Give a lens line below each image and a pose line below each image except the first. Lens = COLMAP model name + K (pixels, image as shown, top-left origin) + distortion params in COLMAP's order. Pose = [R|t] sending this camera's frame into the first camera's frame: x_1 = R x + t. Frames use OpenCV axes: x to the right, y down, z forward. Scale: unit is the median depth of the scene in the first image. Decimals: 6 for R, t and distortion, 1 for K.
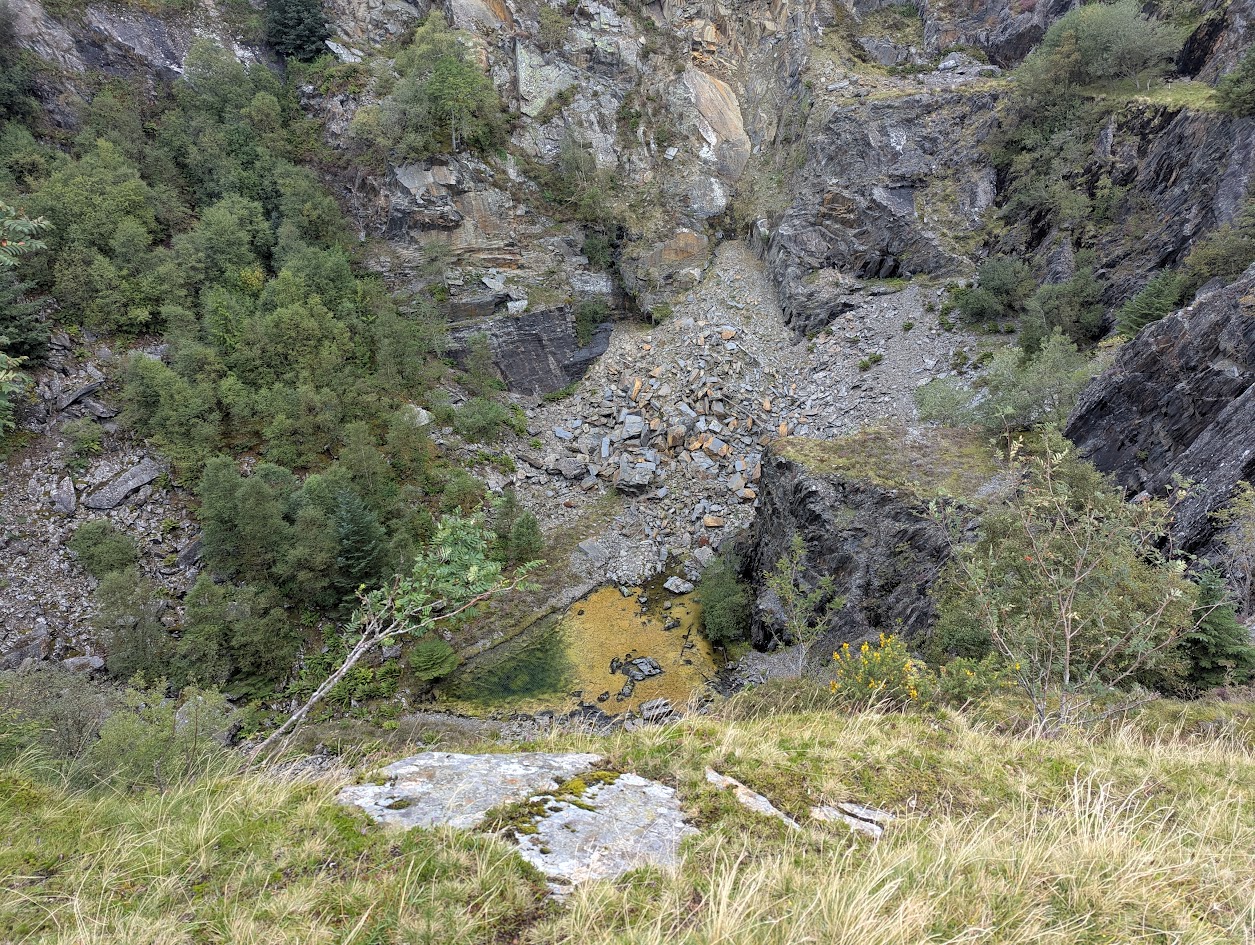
lens RADIAL K [[873.3, 0, 634.1], [0, 873.3, 468.3], [0, 0, 1]] dist [0.071700, -0.051413]
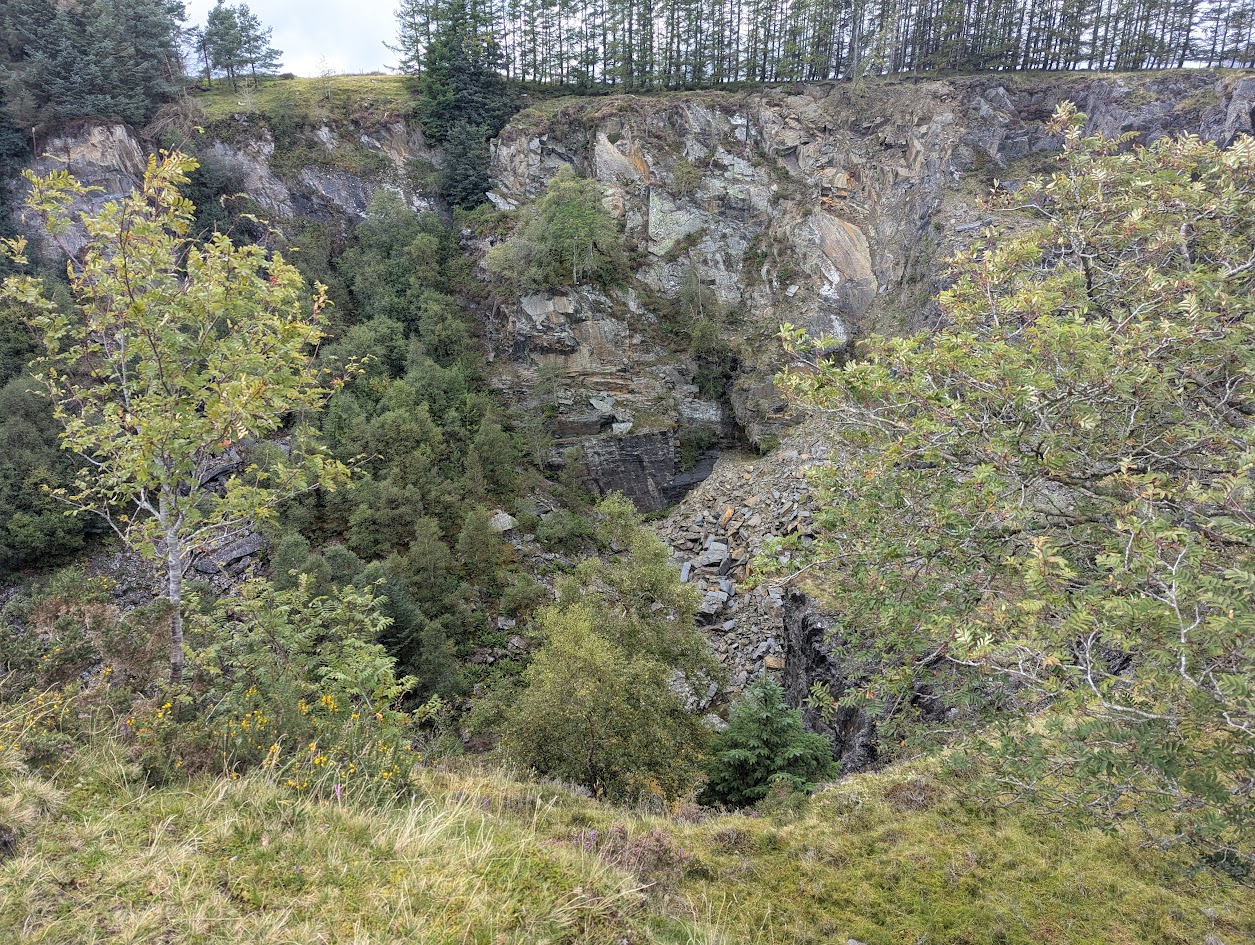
lens RADIAL K [[873.3, 0, 634.1], [0, 873.3, 468.3], [0, 0, 1]] dist [0.071700, -0.051413]
pose [[0.957787, 0.073847, -0.277832, 0.170501], [-0.118860, 0.981695, -0.148819, 0.013656], [0.261757, 0.175560, 0.949032, 0.035676]]
